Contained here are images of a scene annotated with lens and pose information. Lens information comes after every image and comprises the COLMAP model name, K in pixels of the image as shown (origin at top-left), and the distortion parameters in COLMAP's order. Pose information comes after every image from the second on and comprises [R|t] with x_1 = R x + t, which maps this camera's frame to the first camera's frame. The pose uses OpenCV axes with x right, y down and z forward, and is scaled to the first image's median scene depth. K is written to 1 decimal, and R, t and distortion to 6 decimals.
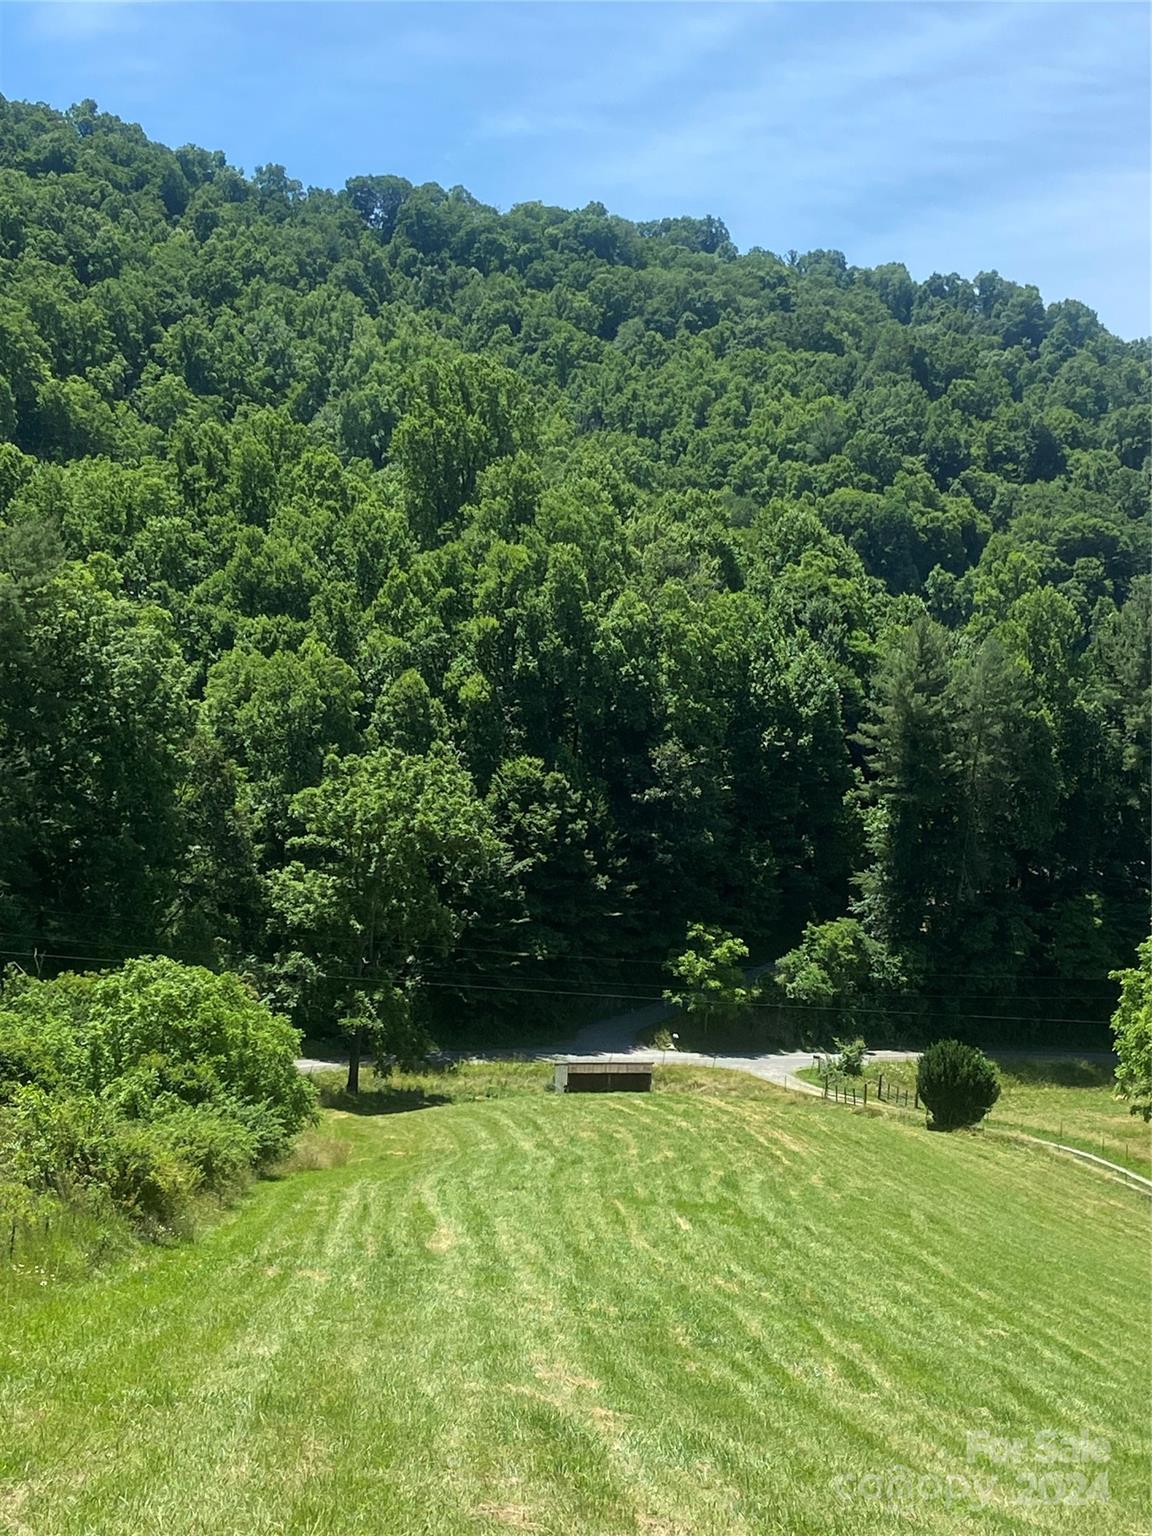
lens RADIAL K [[2414.9, 0, 577.9], [0, 2414.9, 765.5], [0, 0, 1]] dist [0.111620, 0.000000]
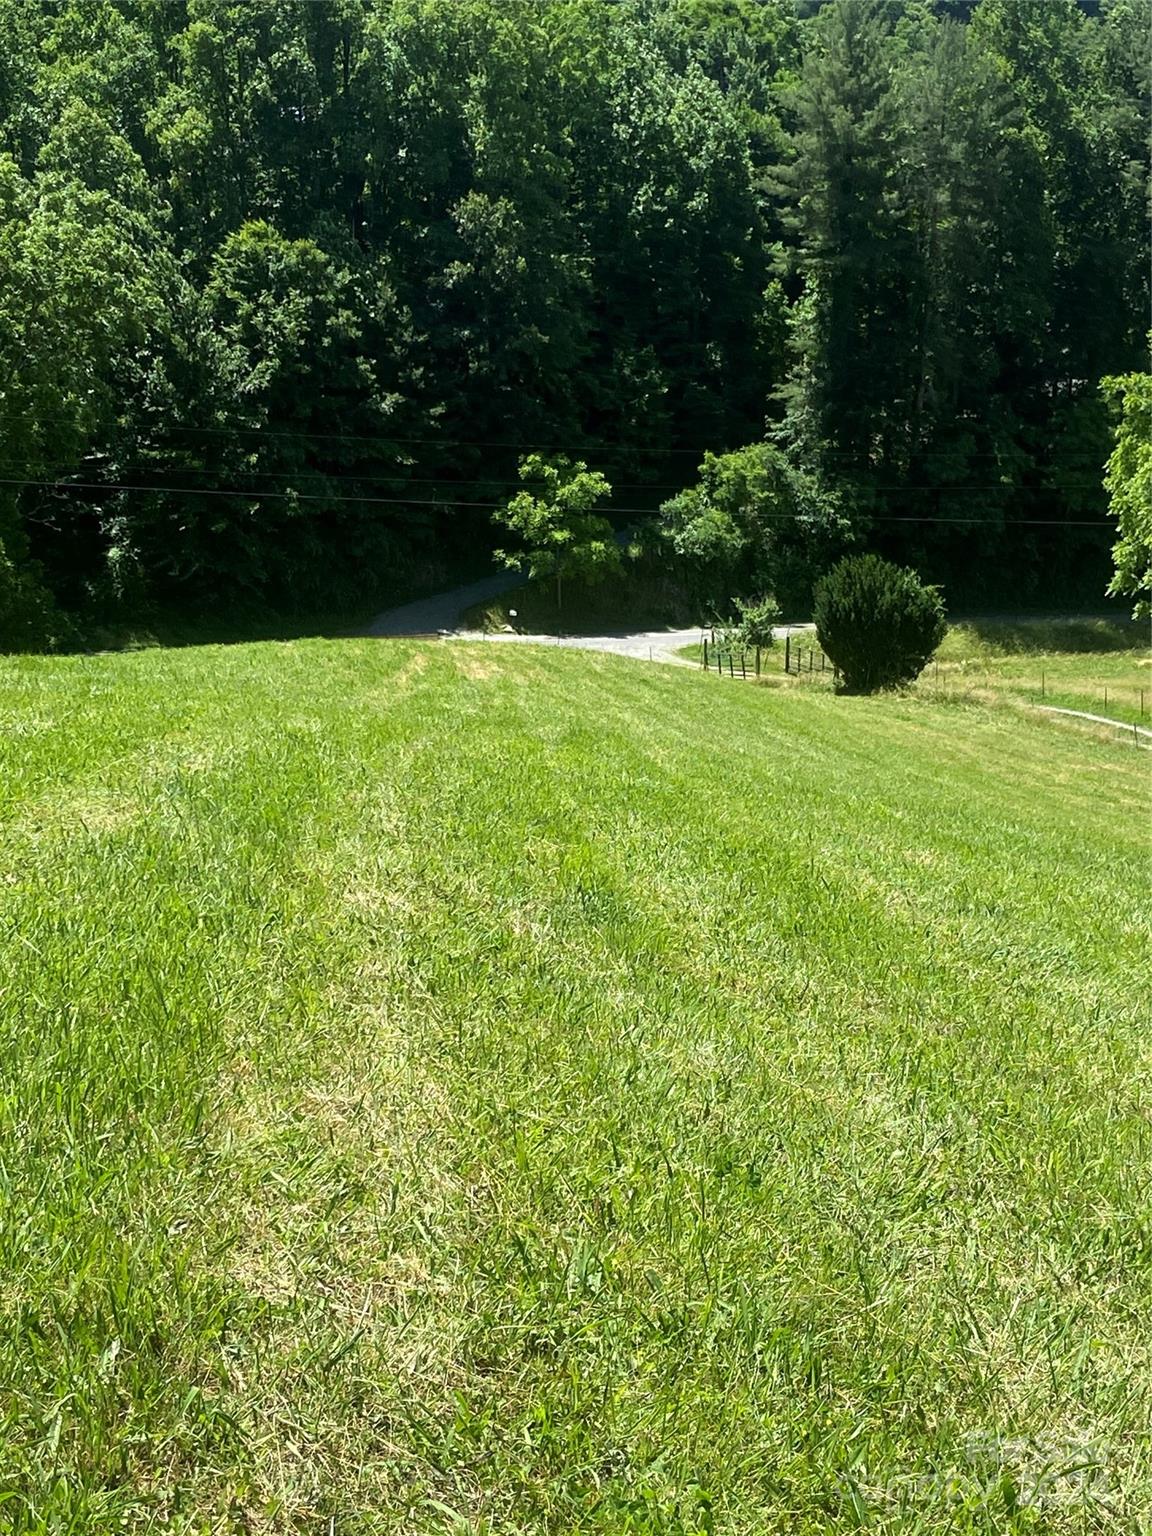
lens RADIAL K [[2414.9, 0, 609.3], [0, 2414.9, 756.9], [0, 0, 1]] dist [0.111620, 0.000000]
pose [[0.997719, -0.064669, -0.019346, 0.076624], [0.066533, 0.990517, 0.120209, 0.067988], [0.011389, -0.121222, 0.992560, 0.290882]]
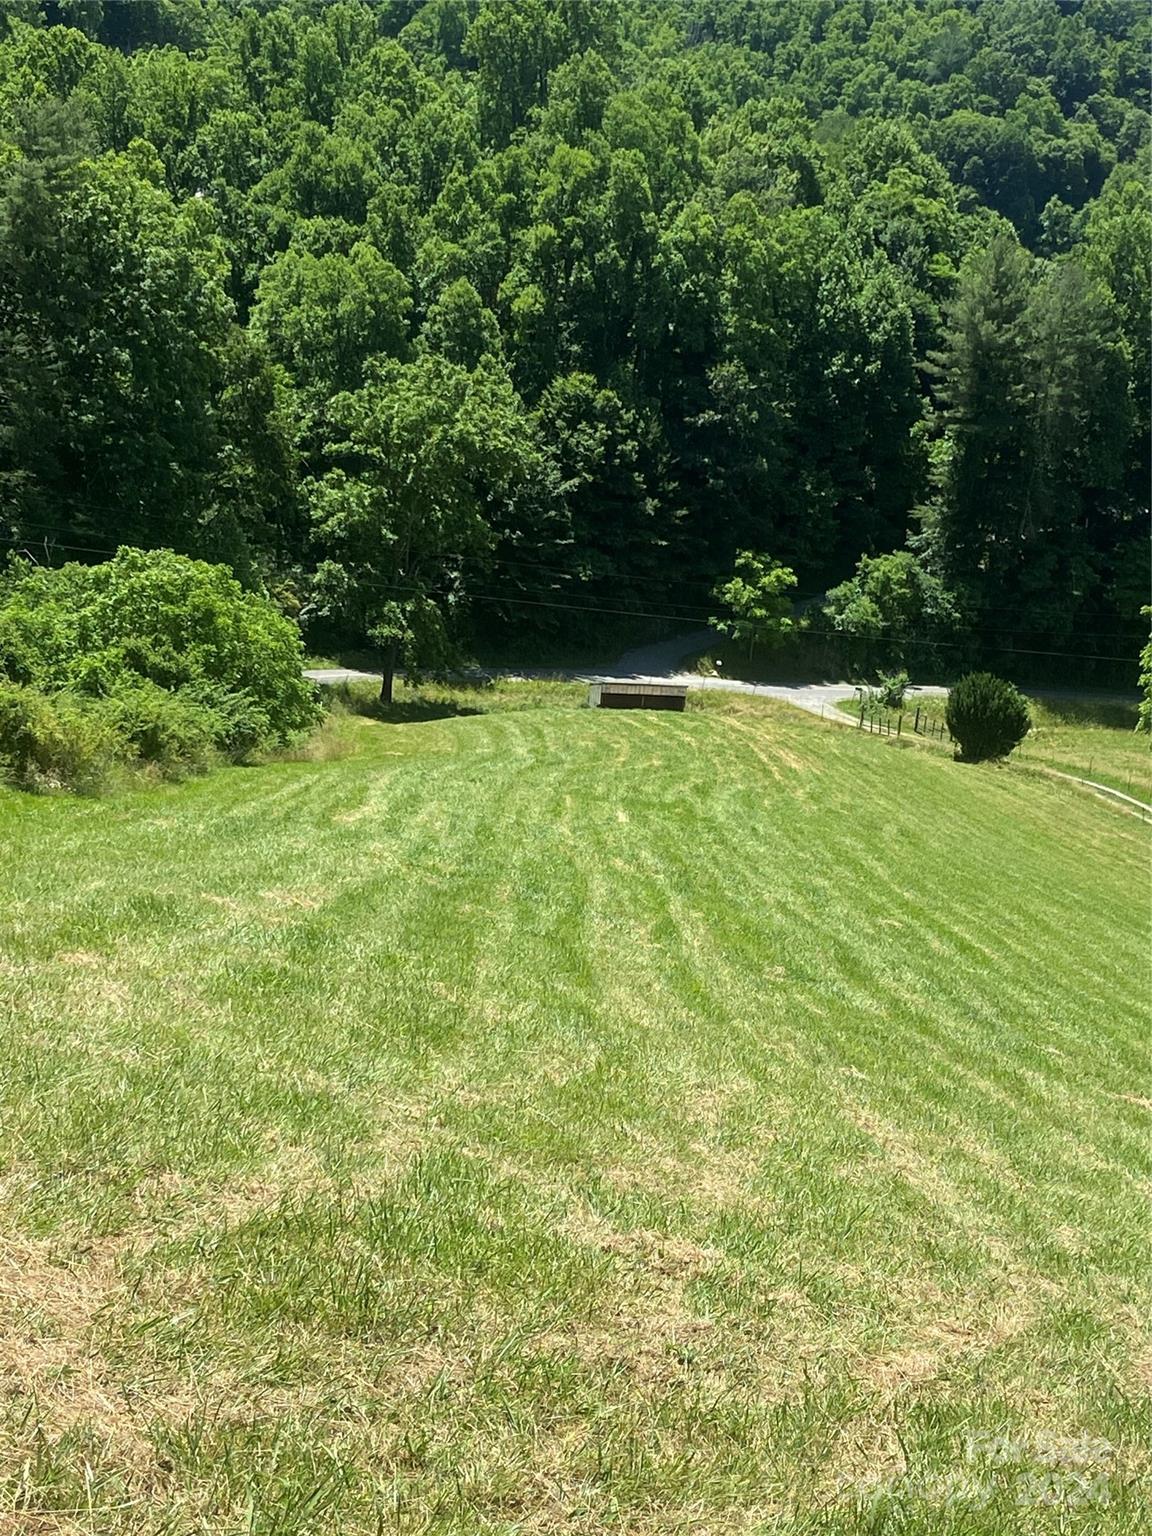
lens RADIAL K [[2414.9, 0, 560.8], [0, 2414.9, 771.3], [0, 0, 1]] dist [0.111620, 0.000000]
pose [[0.997927, 0.042008, -0.048747, 0.025019], [-0.034228, 0.987989, 0.150688, 0.007869], [0.054491, -0.148707, 0.987379, 0.006276]]
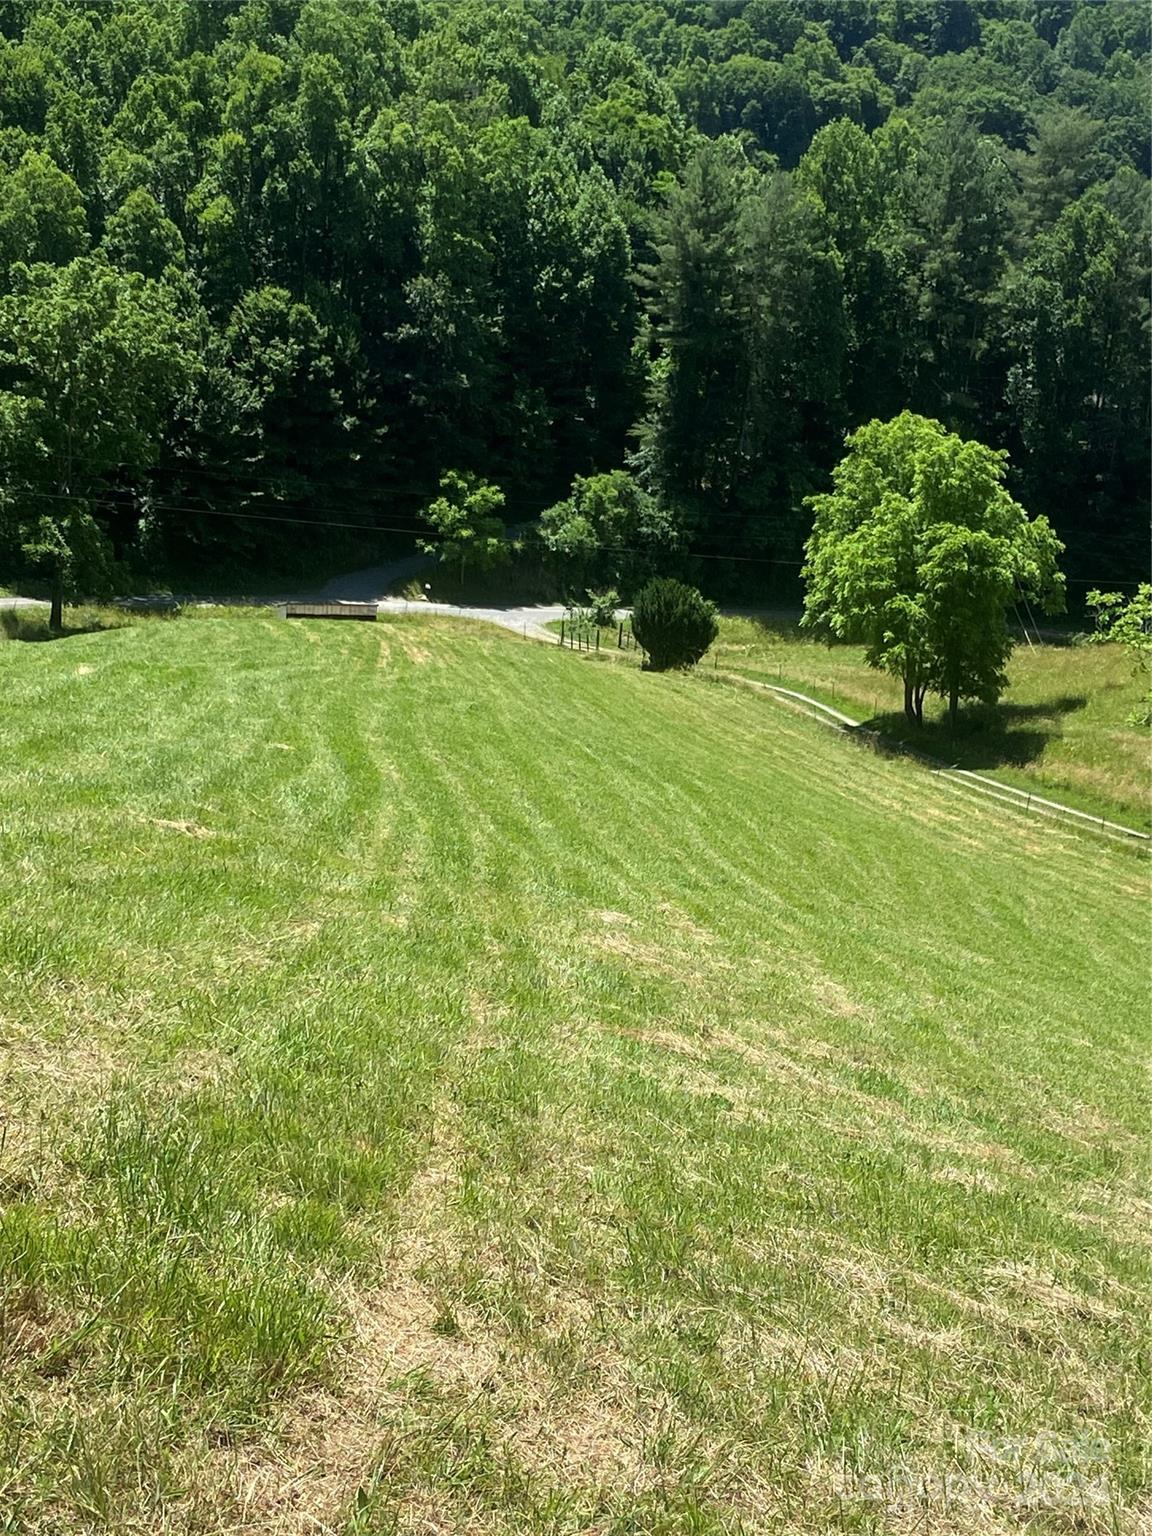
lens RADIAL K [[2414.9, 0, 576.5], [0, 2414.9, 774.7], [0, 0, 1]] dist [0.111620, 0.000000]
pose [[0.999730, 0.012885, 0.019313, 0.079806], [-0.015818, 0.986932, 0.160358, 0.029434], [-0.016995, -0.160620, 0.986870, 0.034101]]
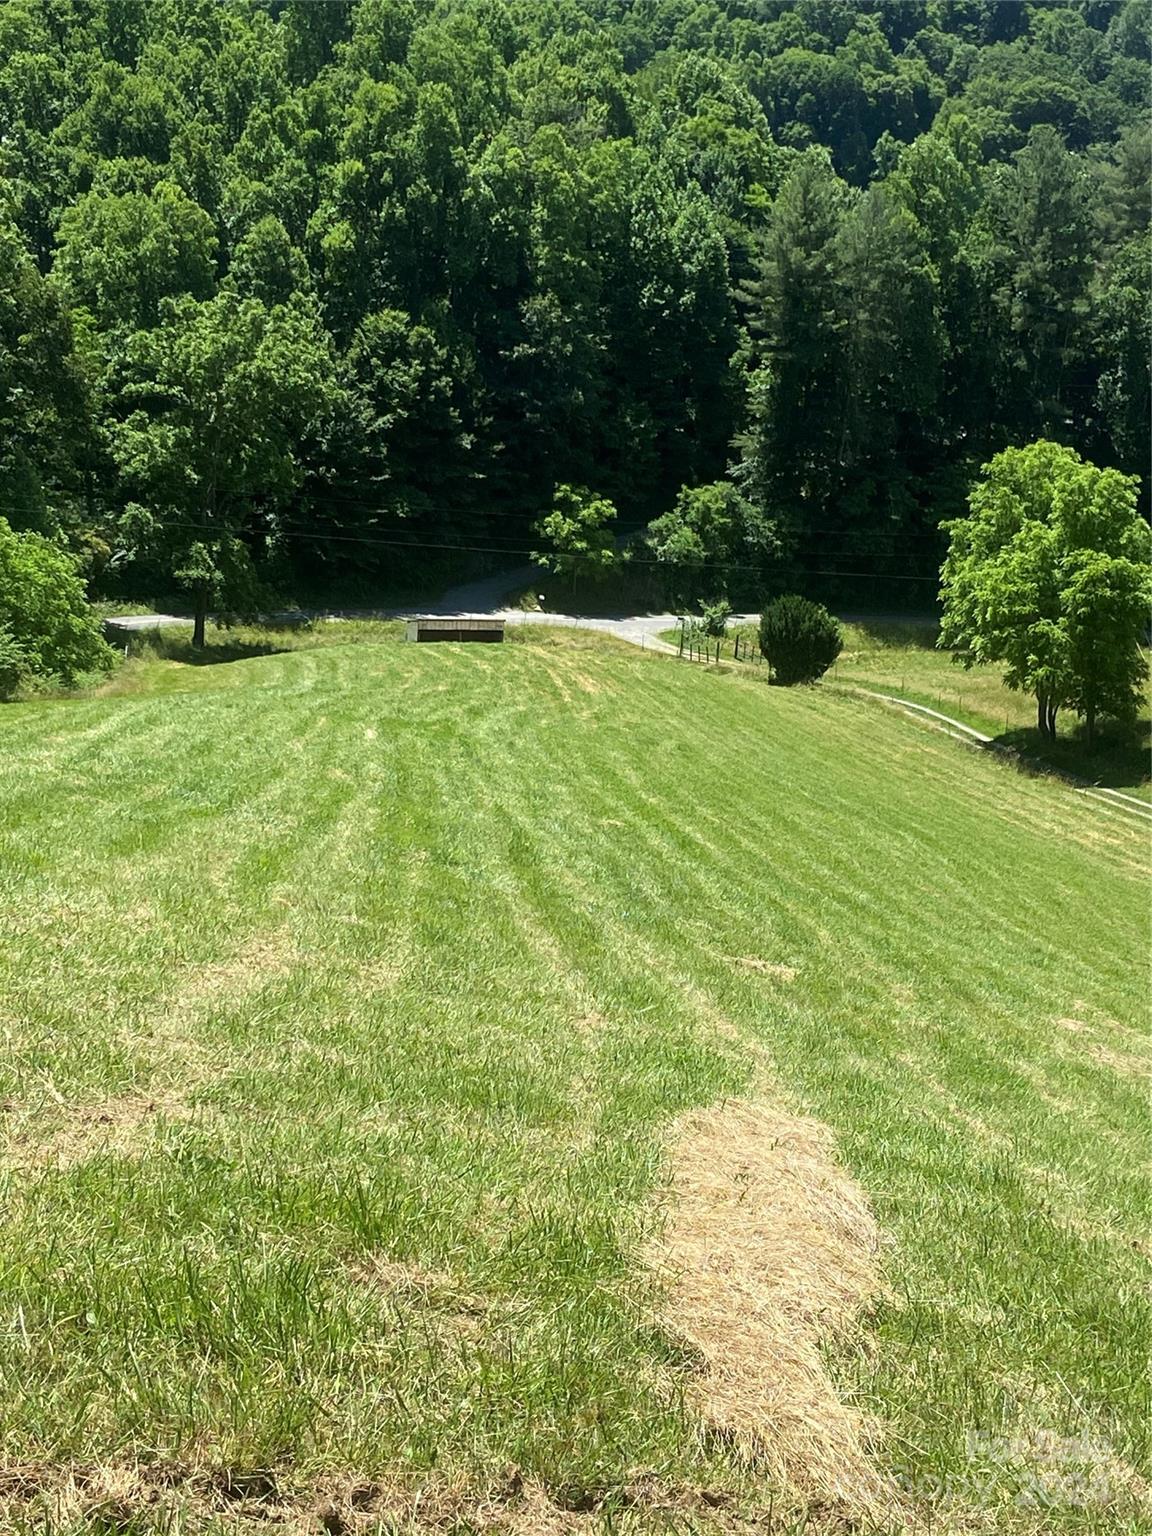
lens RADIAL K [[2414.9, 0, 558.2], [0, 2414.9, 739.1], [0, 0, 1]] dist [0.111620, 0.000000]
pose [[0.999974, 0.007030, 0.001613, 0.044563], [-0.007196, 0.987711, 0.156126, 0.013844], [-0.000496, -0.156133, 0.987736, 0.010391]]
